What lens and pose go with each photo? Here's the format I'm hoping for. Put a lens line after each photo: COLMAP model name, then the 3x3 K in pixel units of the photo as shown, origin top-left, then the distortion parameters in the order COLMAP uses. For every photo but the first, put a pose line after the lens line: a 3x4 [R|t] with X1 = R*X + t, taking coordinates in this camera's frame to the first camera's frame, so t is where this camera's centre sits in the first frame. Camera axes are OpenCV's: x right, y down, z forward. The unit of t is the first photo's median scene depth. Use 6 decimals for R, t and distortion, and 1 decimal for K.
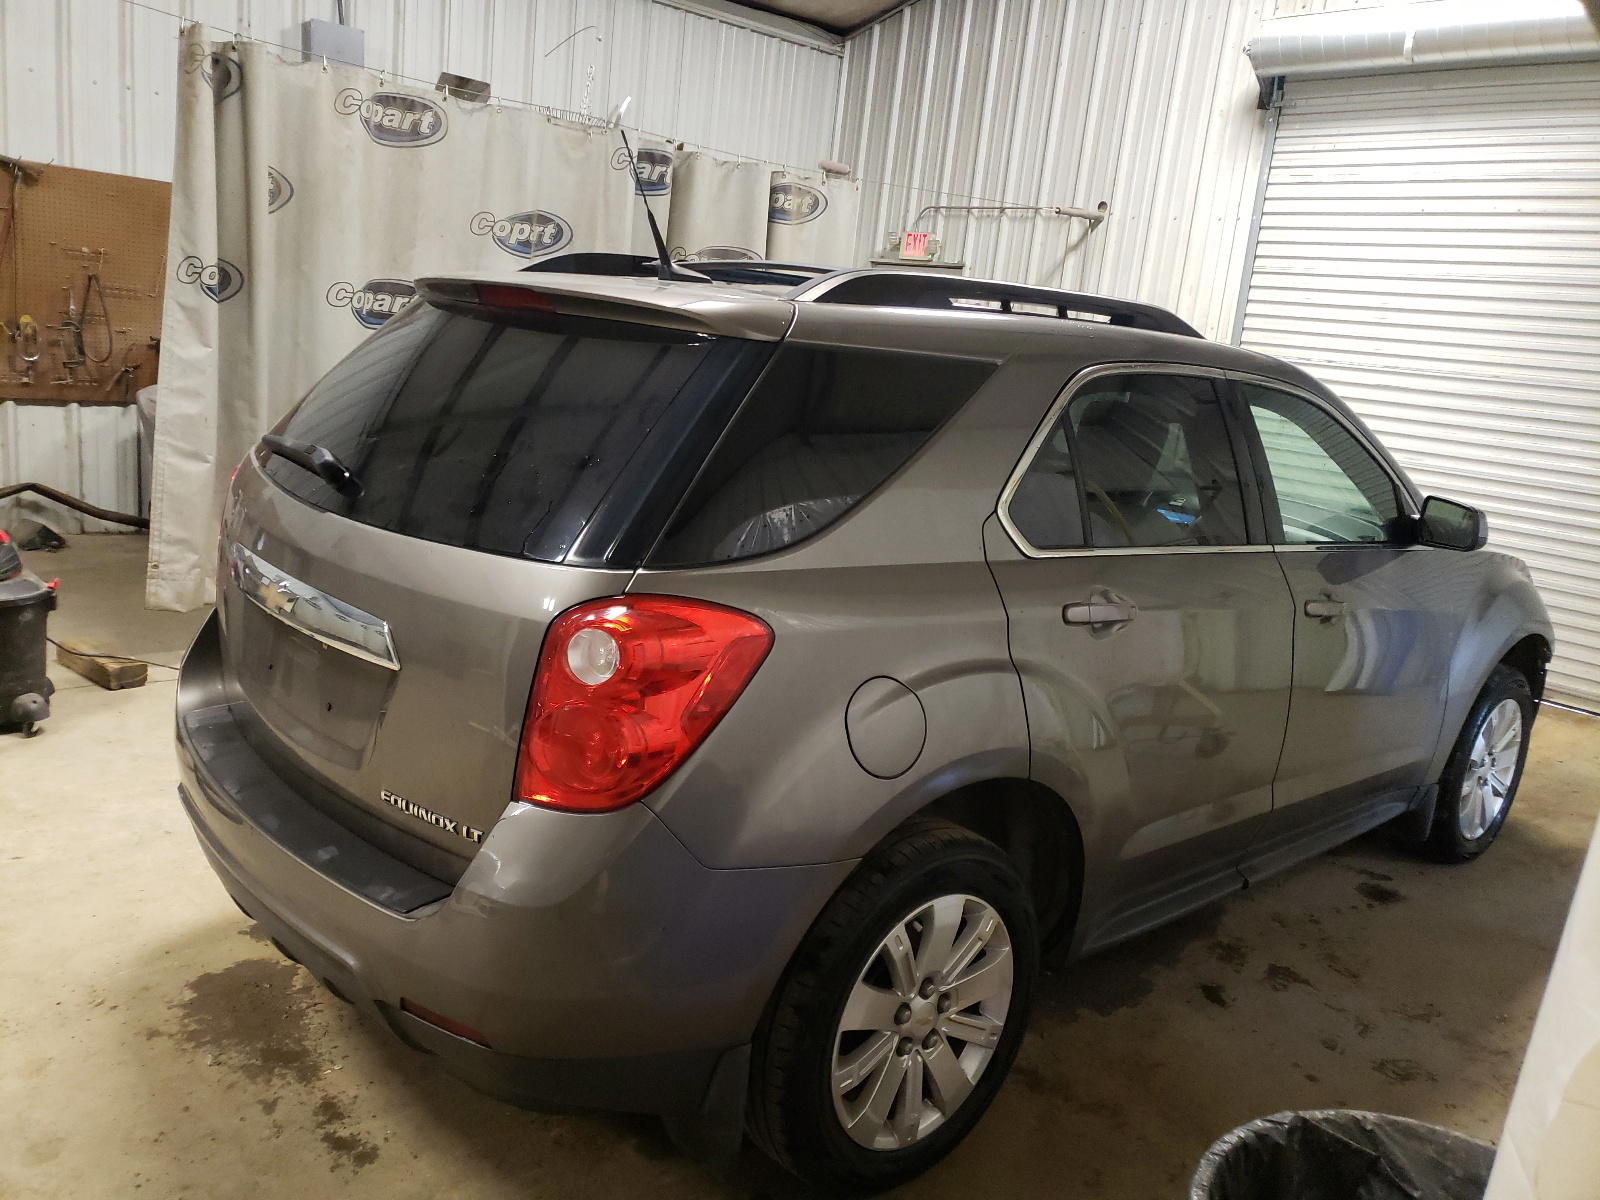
lens RADIAL K [[1243.7, 0, 783.5], [0, 1243.7, 596.1], [0, 0, 1]] dist [0.040874, 0.001648]
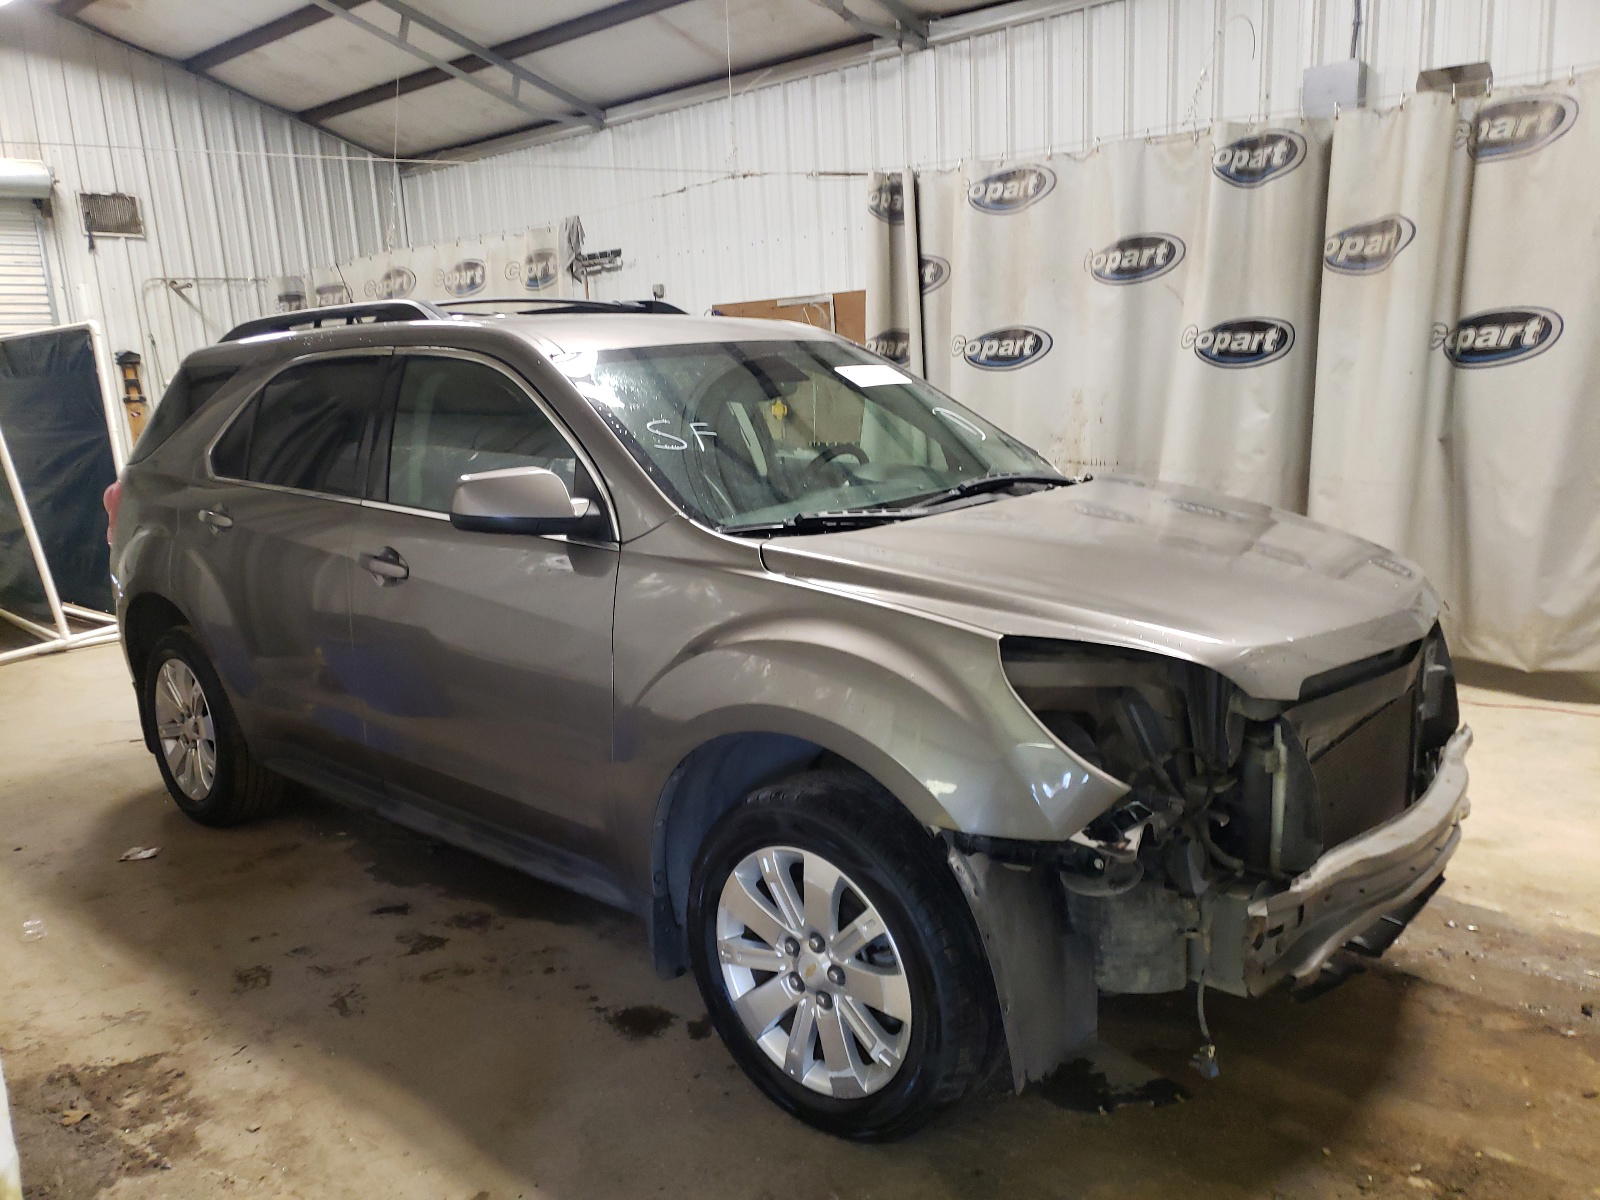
lens RADIAL K [[1243.7, 0, 783.5], [0, 1243.7, 596.1], [0, 0, 1]] dist [0.040874, 0.001648]
pose [[0.093720, 0.092506, -0.991292, 1.366334], [-0.163144, 0.983642, 0.076368, -0.089742], [0.982141, 0.154566, 0.107279, 1.114382]]
